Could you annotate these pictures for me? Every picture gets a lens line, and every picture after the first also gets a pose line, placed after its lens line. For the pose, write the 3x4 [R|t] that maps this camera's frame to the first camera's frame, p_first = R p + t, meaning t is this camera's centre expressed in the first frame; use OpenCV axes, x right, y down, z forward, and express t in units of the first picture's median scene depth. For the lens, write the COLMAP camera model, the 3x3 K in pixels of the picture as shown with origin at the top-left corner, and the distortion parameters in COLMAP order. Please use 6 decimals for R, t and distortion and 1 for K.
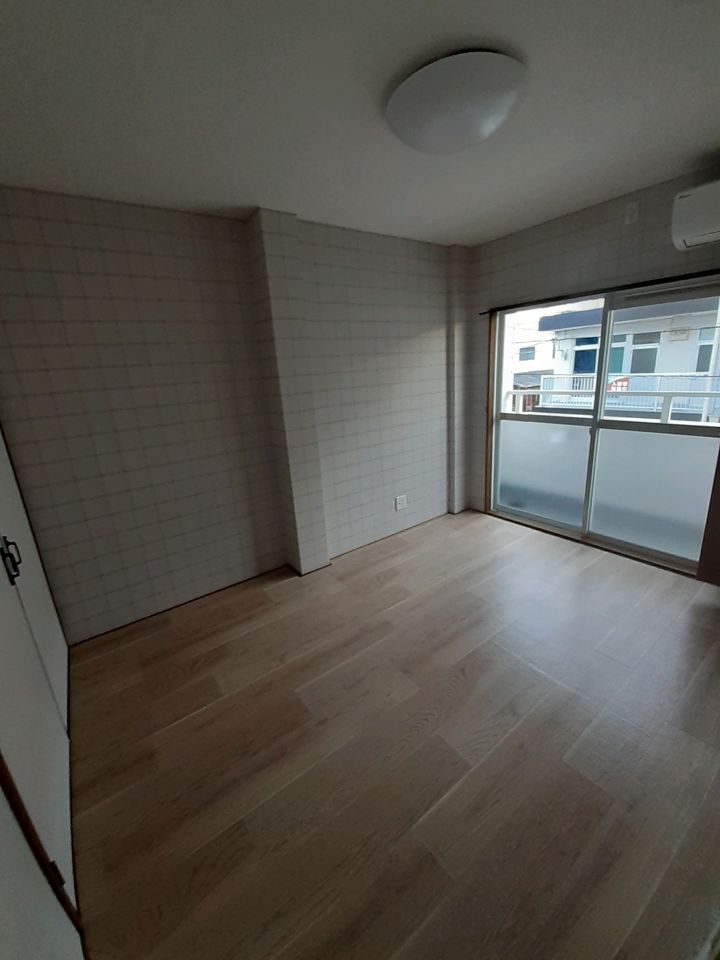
lens RADIAL K [[388.9, 0, 354.2], [0, 388.9, 470.6], [0, 0, 1]] dist [0.002783, -0.009604]
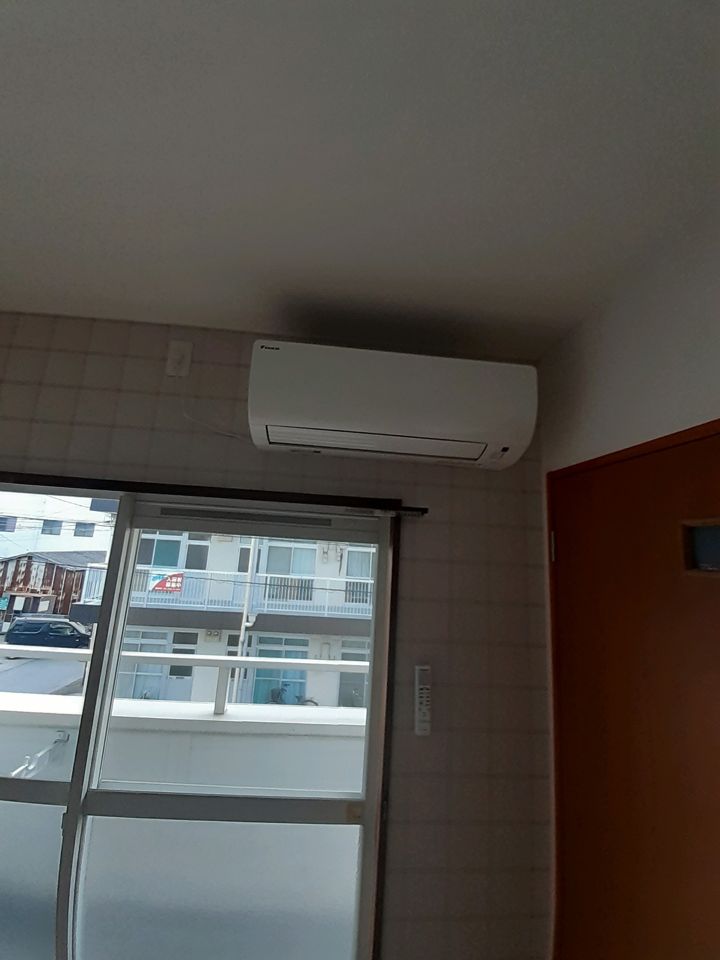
lens RADIAL K [[385.7, 0, 360.0], [0, 385.7, 480.0], [0, 0, 1]] dist [-0.010373, 0.000171]
pose [[0.521556, 0.240068, 0.818747, 0.102603], [0.125234, 0.927667, -0.351781, -0.067296], [-0.843976, 0.286008, 0.453765, 0.135048]]
